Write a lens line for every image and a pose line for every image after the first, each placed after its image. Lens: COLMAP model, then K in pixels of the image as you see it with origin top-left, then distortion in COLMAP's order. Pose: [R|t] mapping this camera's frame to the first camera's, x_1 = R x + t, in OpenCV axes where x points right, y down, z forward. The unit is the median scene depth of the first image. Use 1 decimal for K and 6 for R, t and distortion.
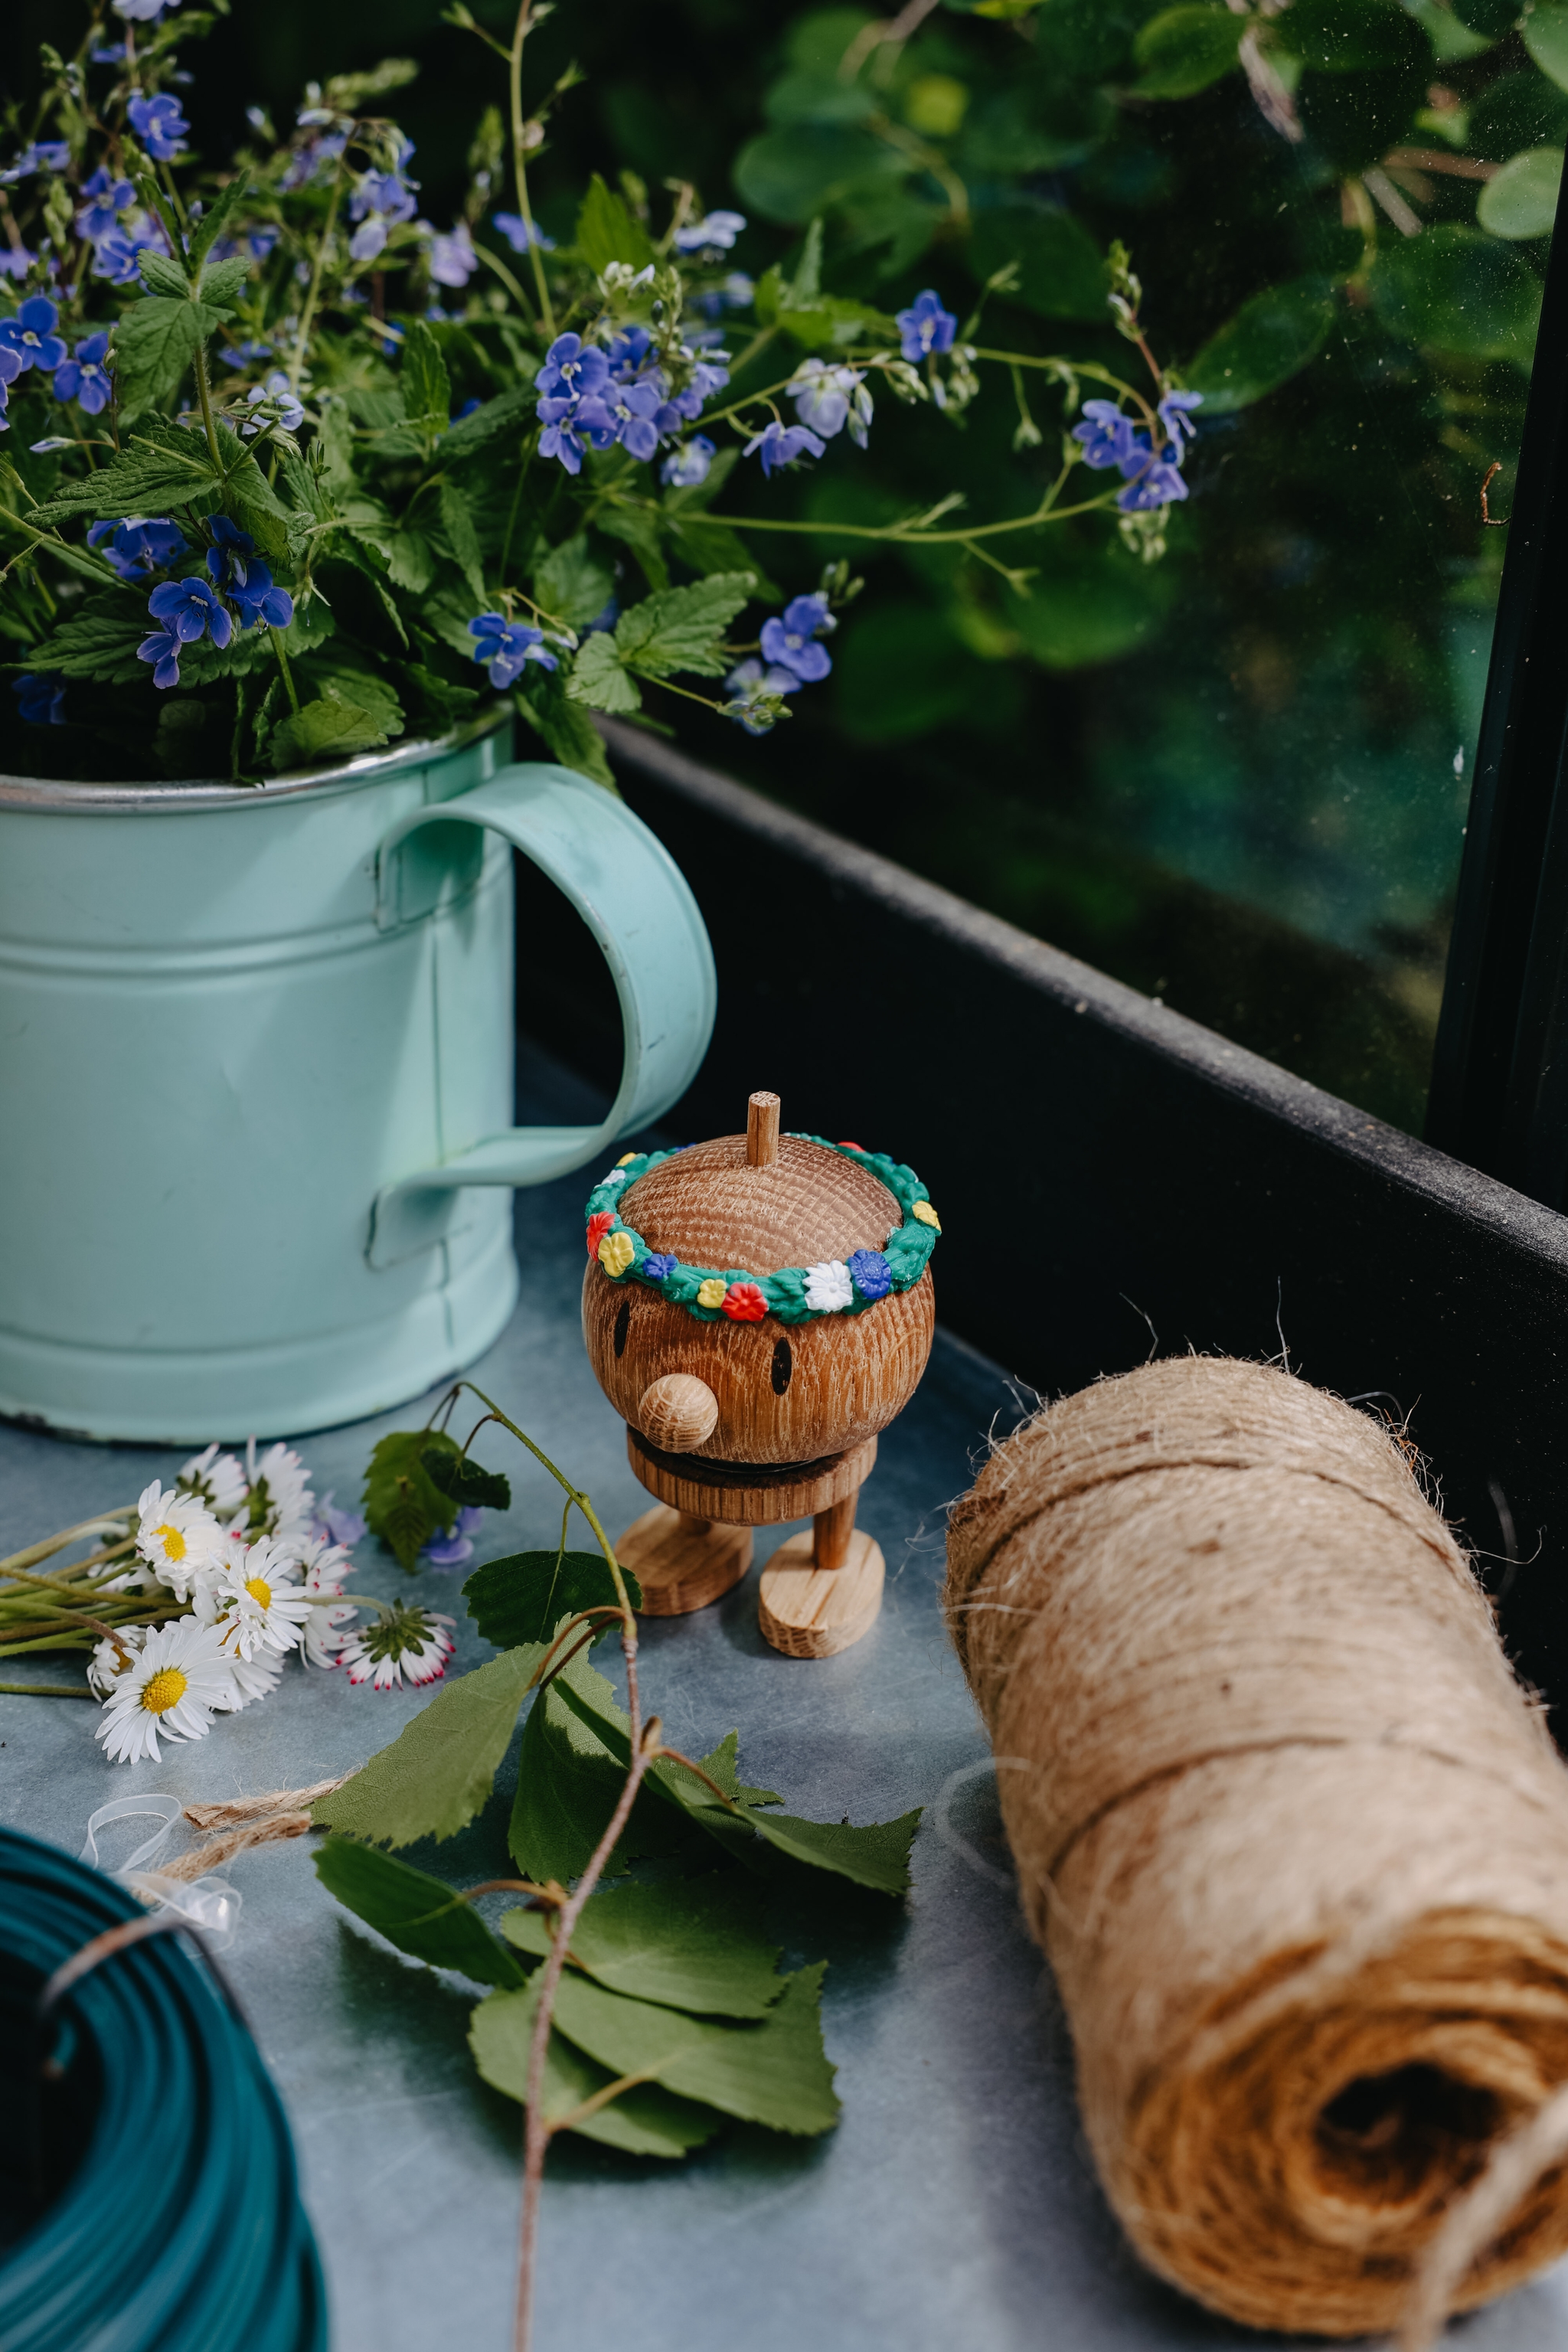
lens RADIAL K [[3624.9, 0, 784.0], [0, 3624.9, 1176.0], [0, 0, 1]] dist [0.027743, 0.015117]
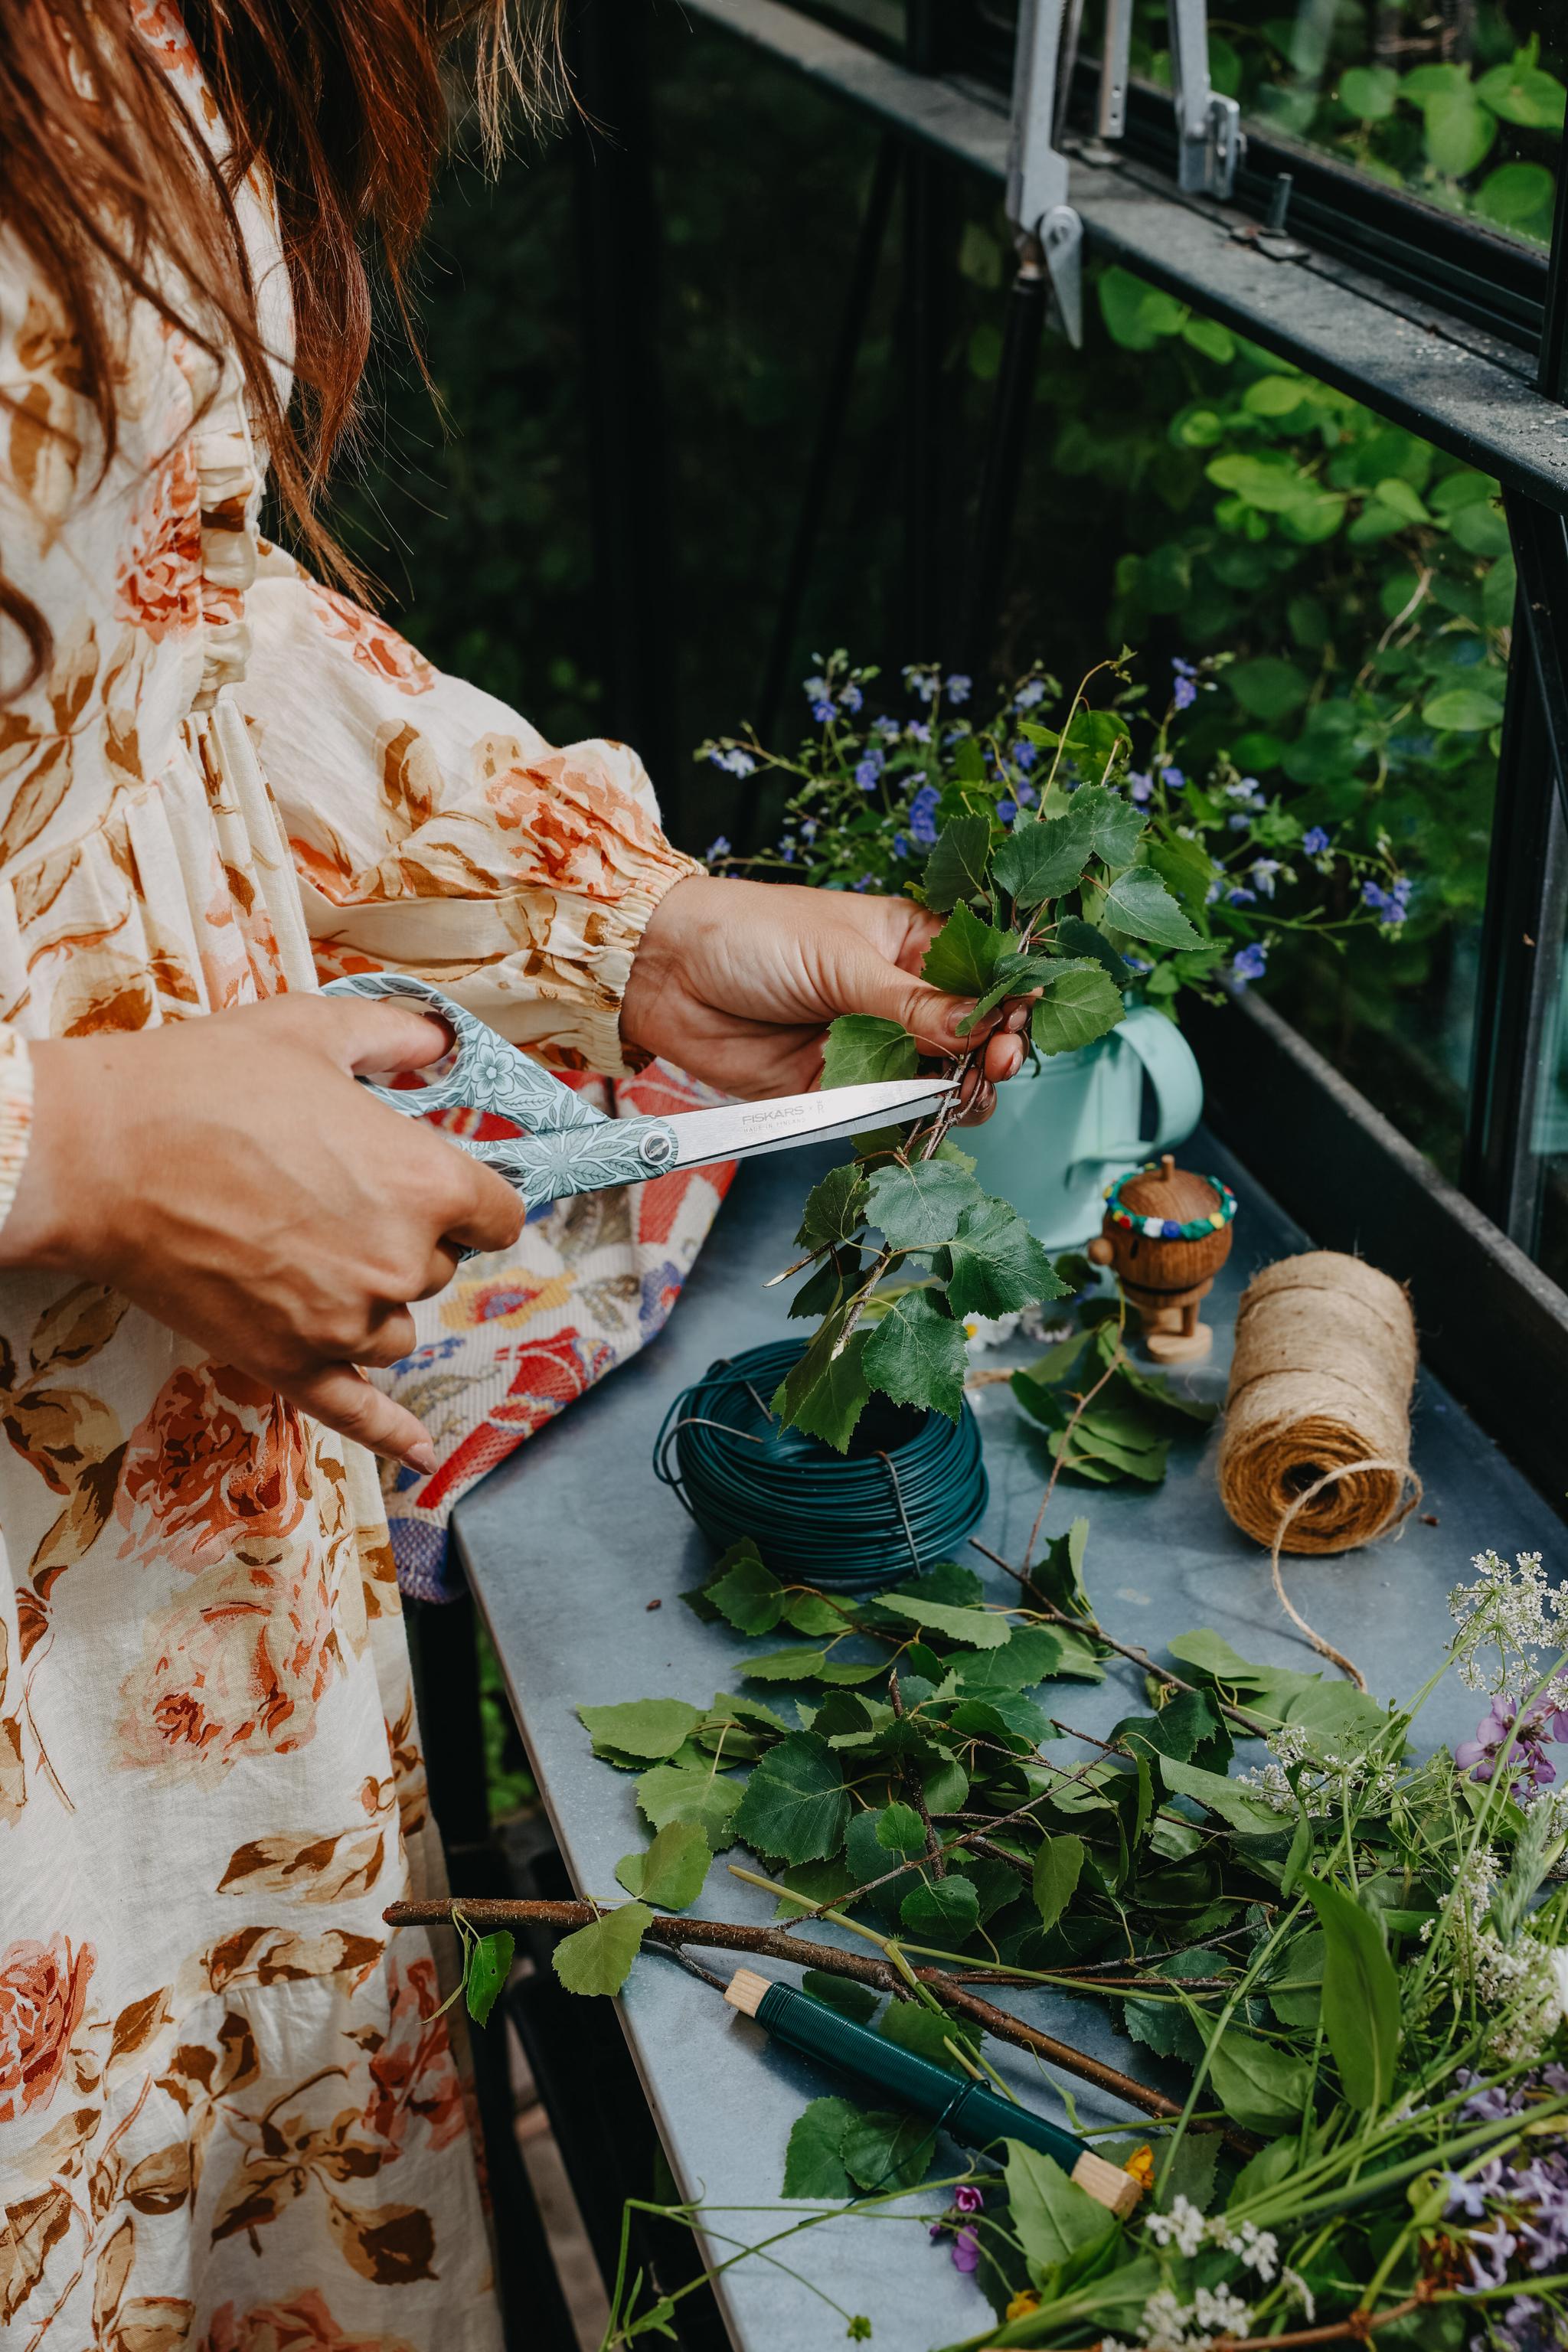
lens RADIAL K [[3624.9, 0, 784.0], [0, 3624.9, 1176.0], [0, 0, 1]] dist [0.027743, 0.015117]
pose [[0.959329, 0.092151, -0.266825, 0.476624], [-0.081795, 0.995409, 0.049698, -0.120826], [0.270180, -0.025851, 0.962463, -1.934850]]
